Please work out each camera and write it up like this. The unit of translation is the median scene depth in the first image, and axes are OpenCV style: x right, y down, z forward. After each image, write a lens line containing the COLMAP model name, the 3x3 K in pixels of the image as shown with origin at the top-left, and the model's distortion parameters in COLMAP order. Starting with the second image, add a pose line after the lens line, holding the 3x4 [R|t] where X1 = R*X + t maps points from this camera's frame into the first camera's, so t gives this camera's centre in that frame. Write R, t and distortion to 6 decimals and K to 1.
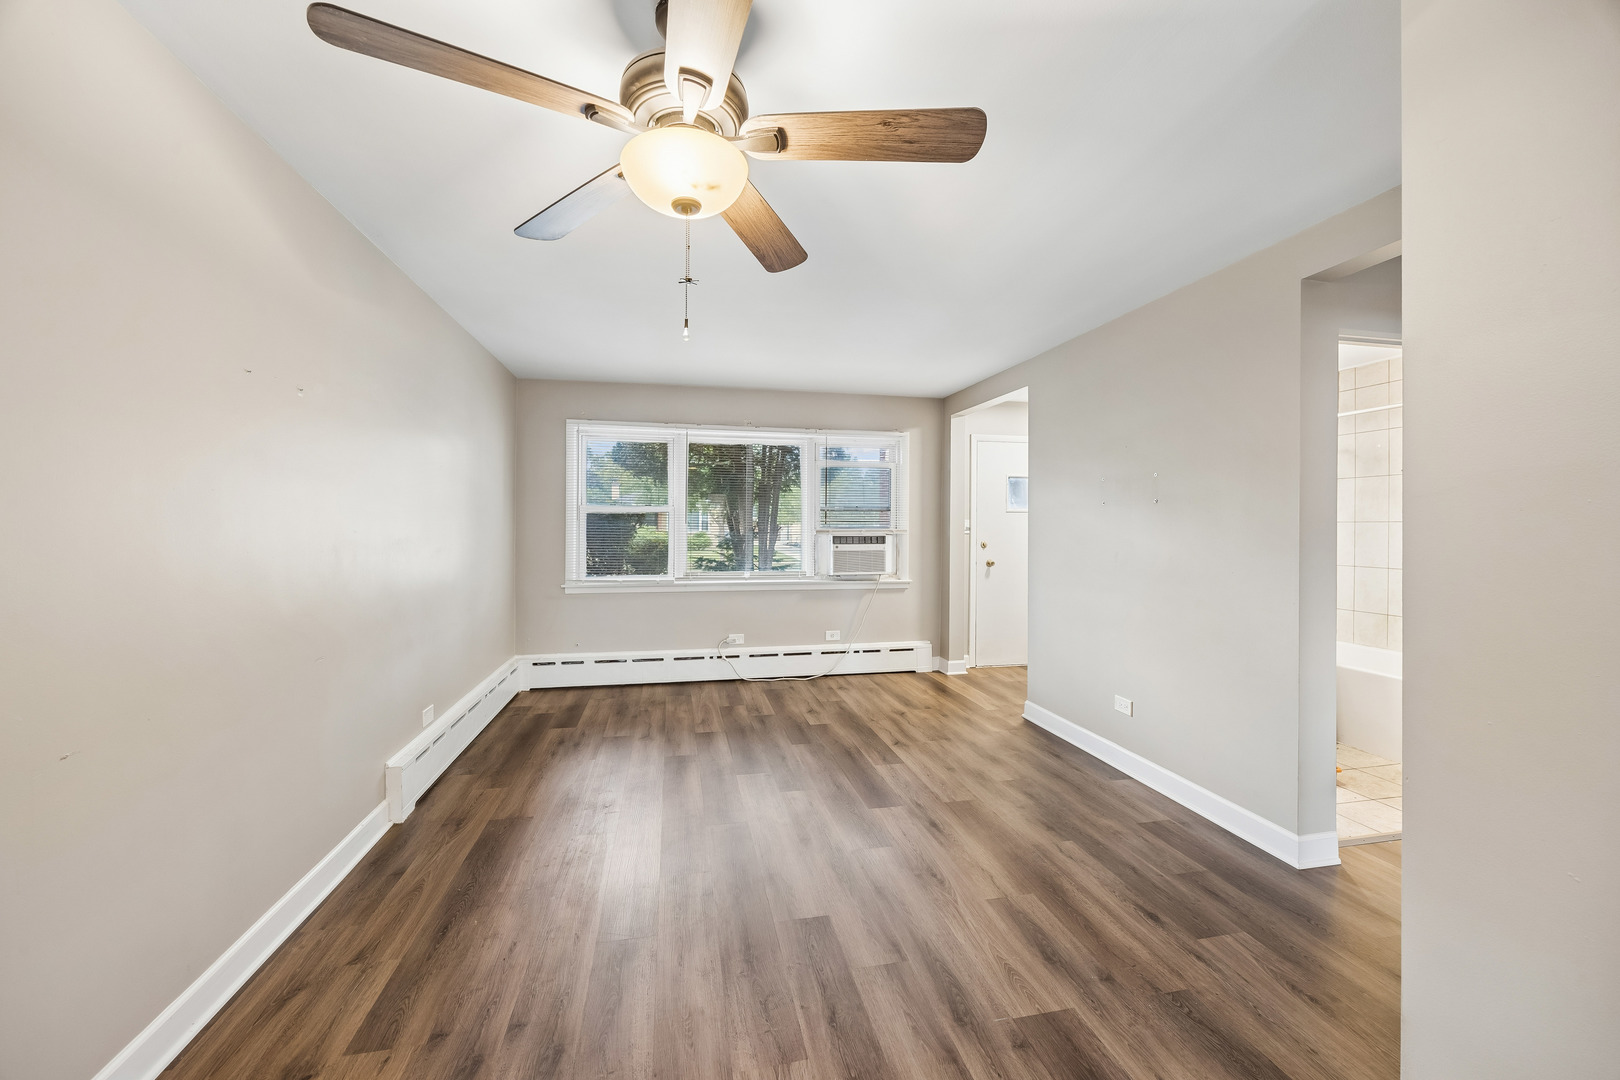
lens RADIAL K [[619.8, 0, 811.4], [0, 619.8, 526.0], [0, 0, 1]] dist [-0.002644, 0.000005]
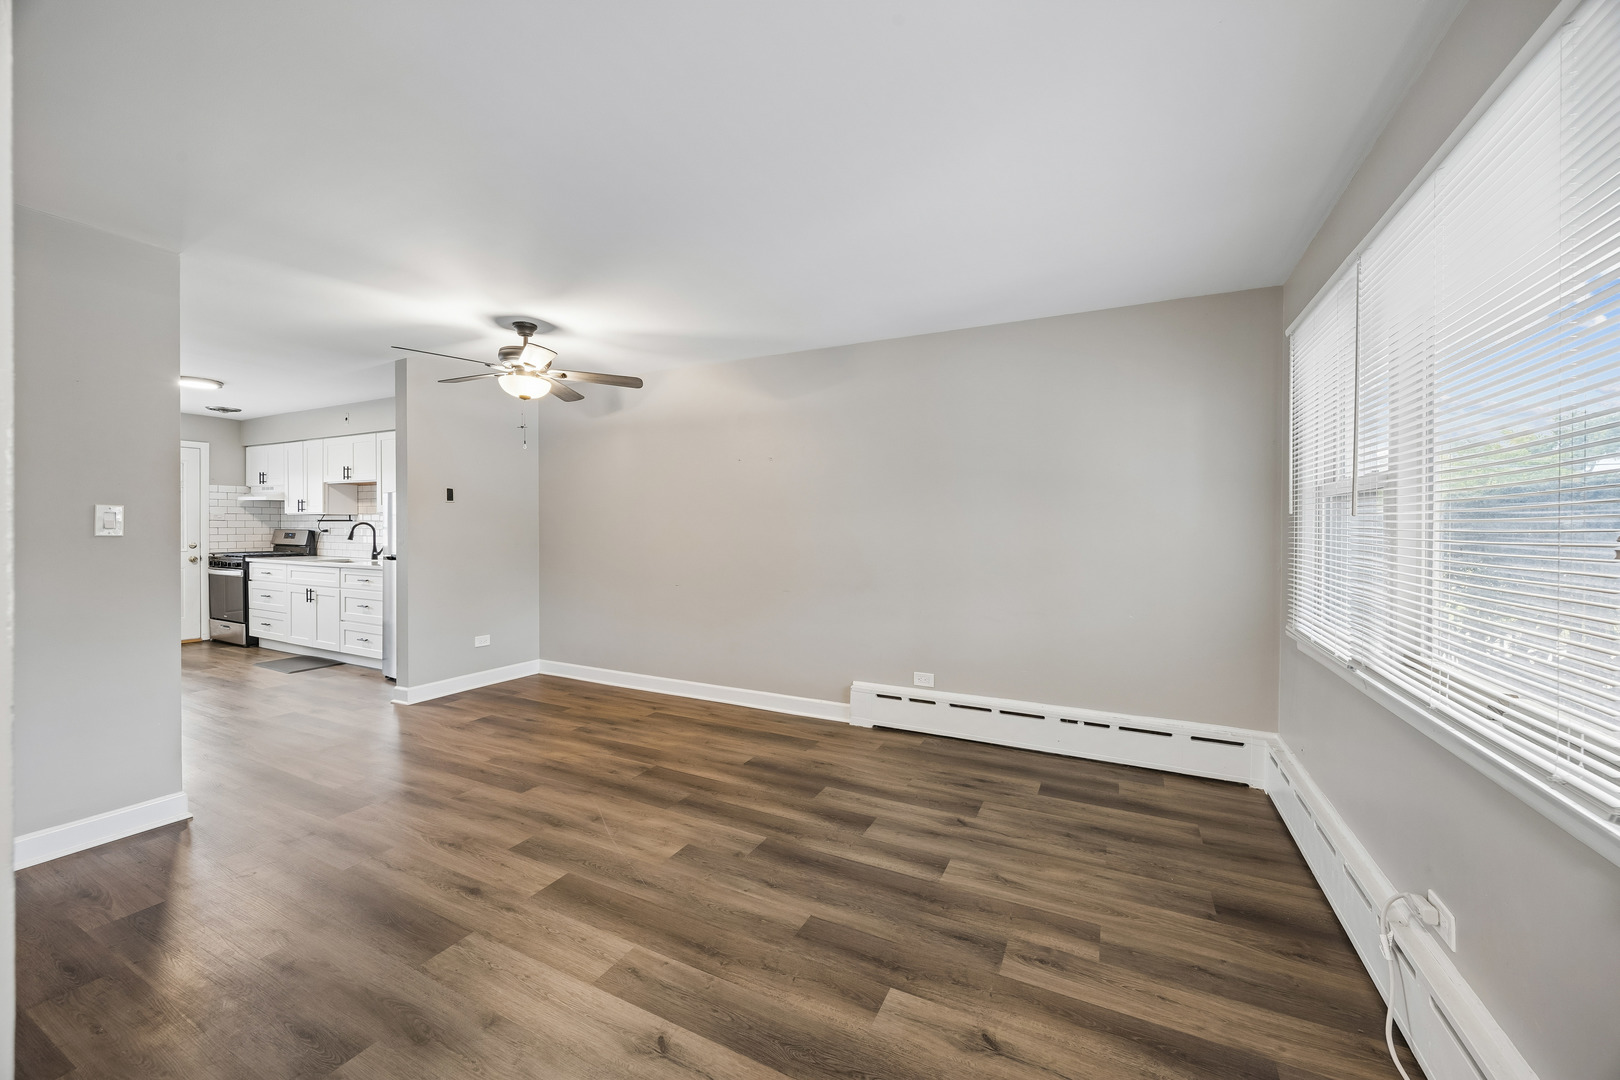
lens RADIAL K [[619.8, 0, 810.7], [0, 619.8, 524.8], [0, 0, 1]] dist [-0.002644, 0.000005]
pose [[-0.632456, -0.012581, -0.774494, 0.365249], [-0.009724, 0.999918, -0.008302, 0.009113], [0.774535, 0.002280, -0.632527, 1.229447]]
